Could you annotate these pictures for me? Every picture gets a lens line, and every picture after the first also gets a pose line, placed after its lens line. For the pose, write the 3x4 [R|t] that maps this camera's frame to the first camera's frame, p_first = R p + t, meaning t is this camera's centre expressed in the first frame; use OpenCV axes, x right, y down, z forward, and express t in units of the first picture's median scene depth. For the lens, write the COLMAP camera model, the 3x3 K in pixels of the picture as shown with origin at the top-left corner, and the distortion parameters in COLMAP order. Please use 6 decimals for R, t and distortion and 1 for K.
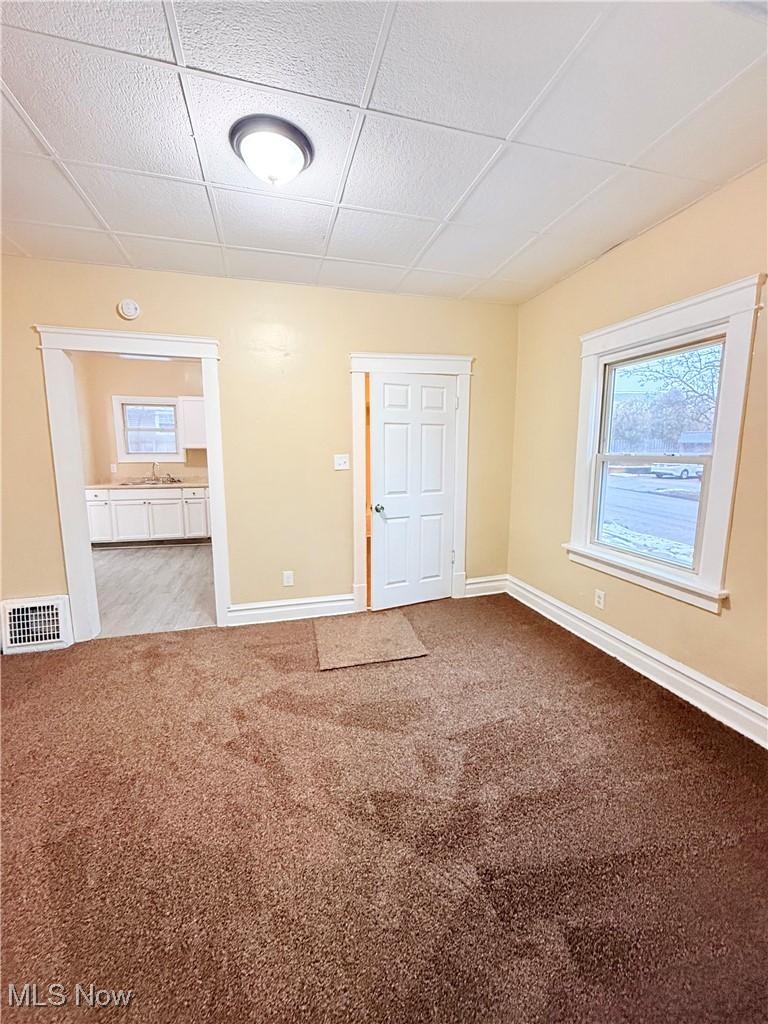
lens RADIAL K [[405.2, 0, 384.2], [0, 405.2, 506.3], [0, 0, 1]] dist [-0.000913, -0.000074]
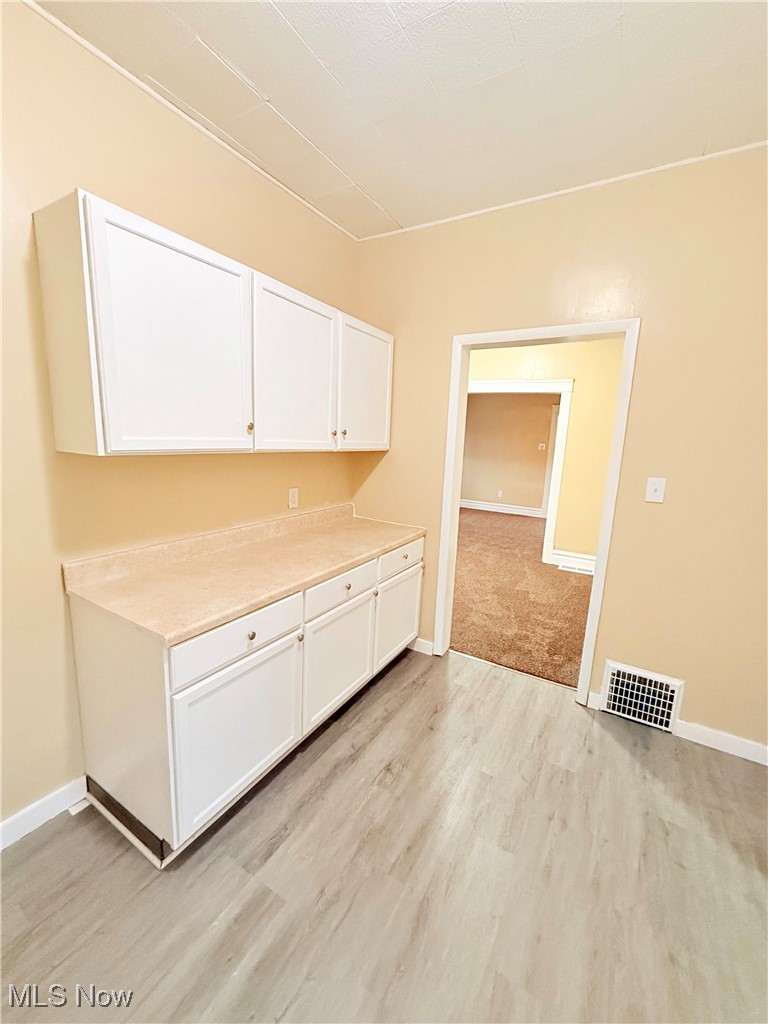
lens RADIAL K [[405.2, 0, 384.2], [0, 405.2, 506.3], [0, 0, 1]] dist [-0.000913, -0.000074]
pose [[-0.678793, -0.154856, 0.717816, -0.512358], [0.057716, 0.963237, 0.262380, -0.142037], [-0.732058, 0.219531, -0.644901, 0.908040]]
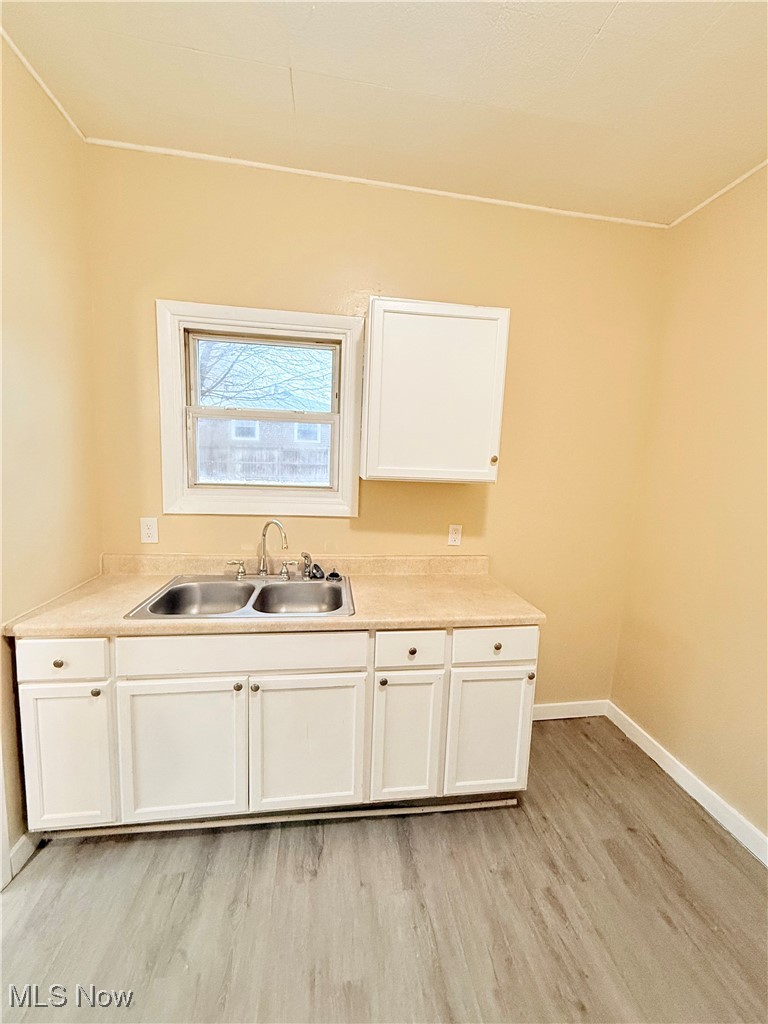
lens RADIAL K [[405.2, 0, 384.2], [0, 405.2, 506.3], [0, 0, 1]] dist [-0.000913, -0.000074]
pose [[0.989813, 0.049486, -0.133494, -0.455985], [-0.053021, 0.998327, -0.023056, -0.119499], [0.132129, 0.029899, 0.990781, 0.729319]]
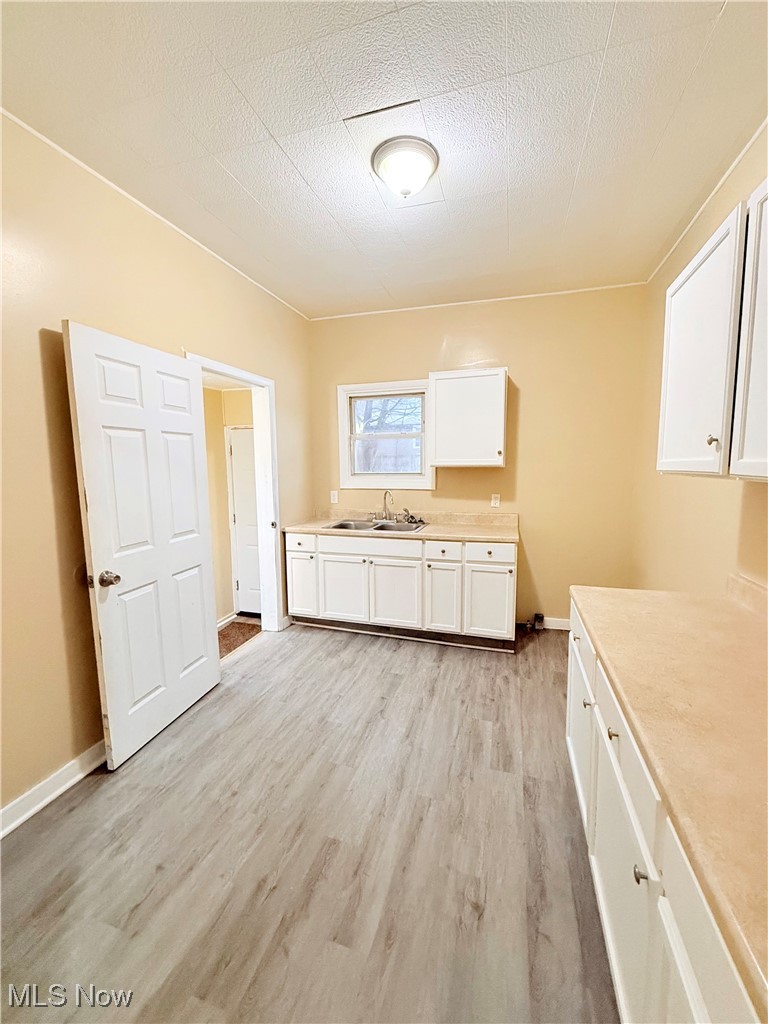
lens RADIAL K [[405.2, 0, 384.2], [0, 405.2, 506.3], [0, 0, 1]] dist [-0.000913, -0.000074]
pose [[0.833052, 0.048583, -0.551057, -0.246404], [-0.064344, 0.997884, -0.009295, -0.080606], [0.549439, 0.043201, 0.834416, 0.515070]]
